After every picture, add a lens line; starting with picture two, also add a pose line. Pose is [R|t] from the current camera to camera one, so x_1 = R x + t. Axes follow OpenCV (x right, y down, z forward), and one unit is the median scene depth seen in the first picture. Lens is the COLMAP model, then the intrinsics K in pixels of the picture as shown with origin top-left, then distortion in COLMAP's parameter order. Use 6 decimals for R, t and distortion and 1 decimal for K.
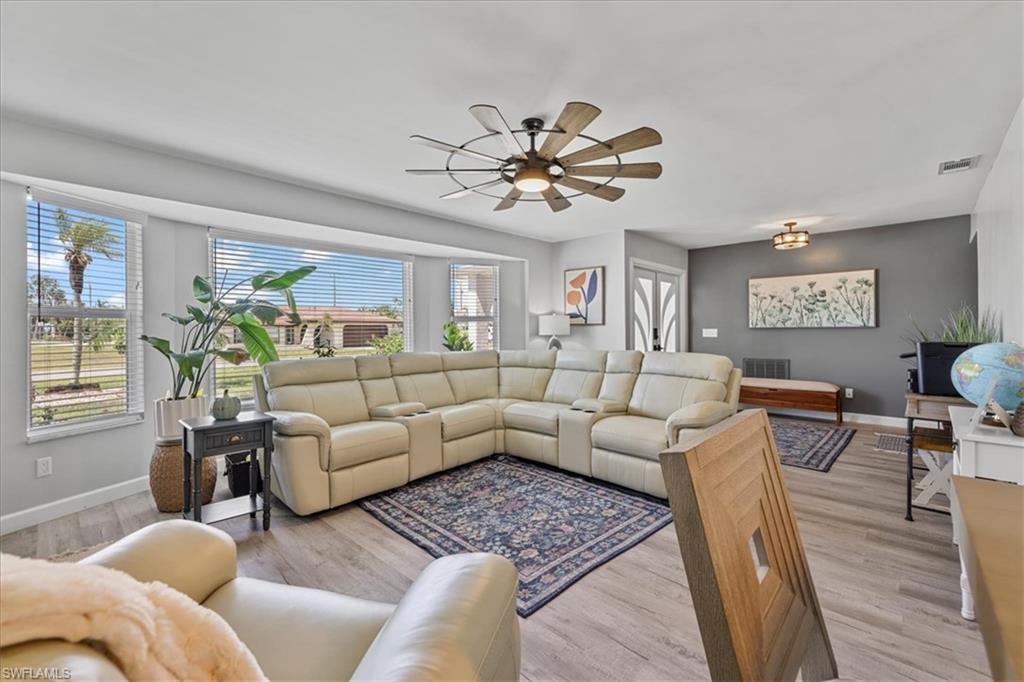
lens RADIAL K [[430.4, 0, 508.6], [0, 430.4, 316.9], [0, 0, 1]] dist [-0.002450, -0.000606]
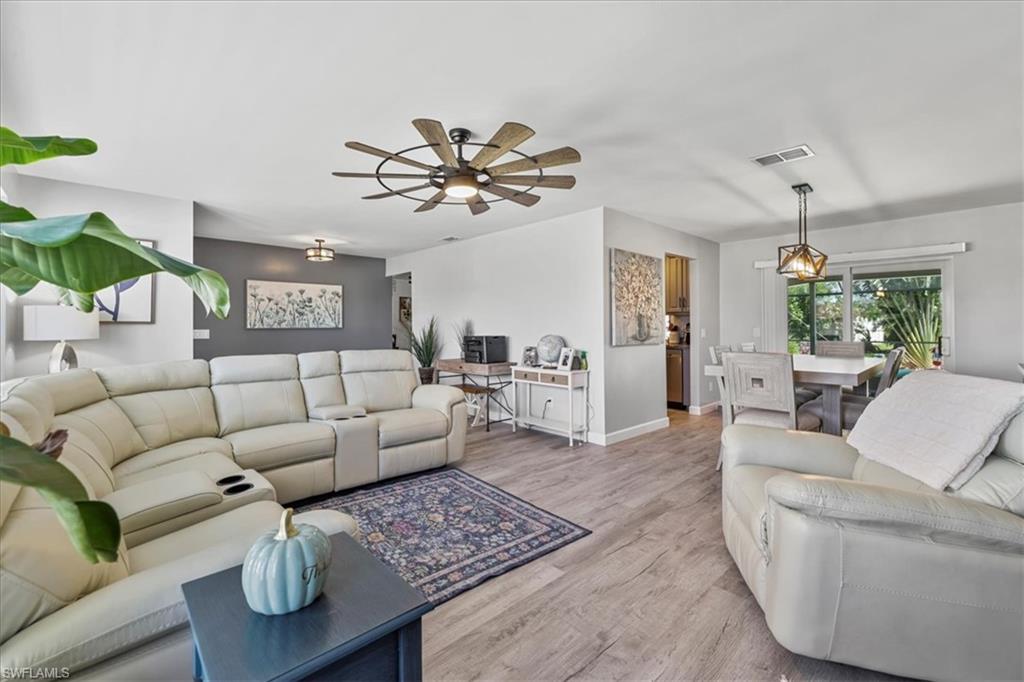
lens RADIAL K [[430.4, 0, 508.6], [0, 430.4, 316.9], [0, 0, 1]] dist [-0.002450, -0.000606]
pose [[0.070360, 0.028899, 0.997103, -0.890112], [-0.024872, 0.999320, -0.027208, 0.023846], [-0.997212, -0.022886, 0.071031, 0.749197]]
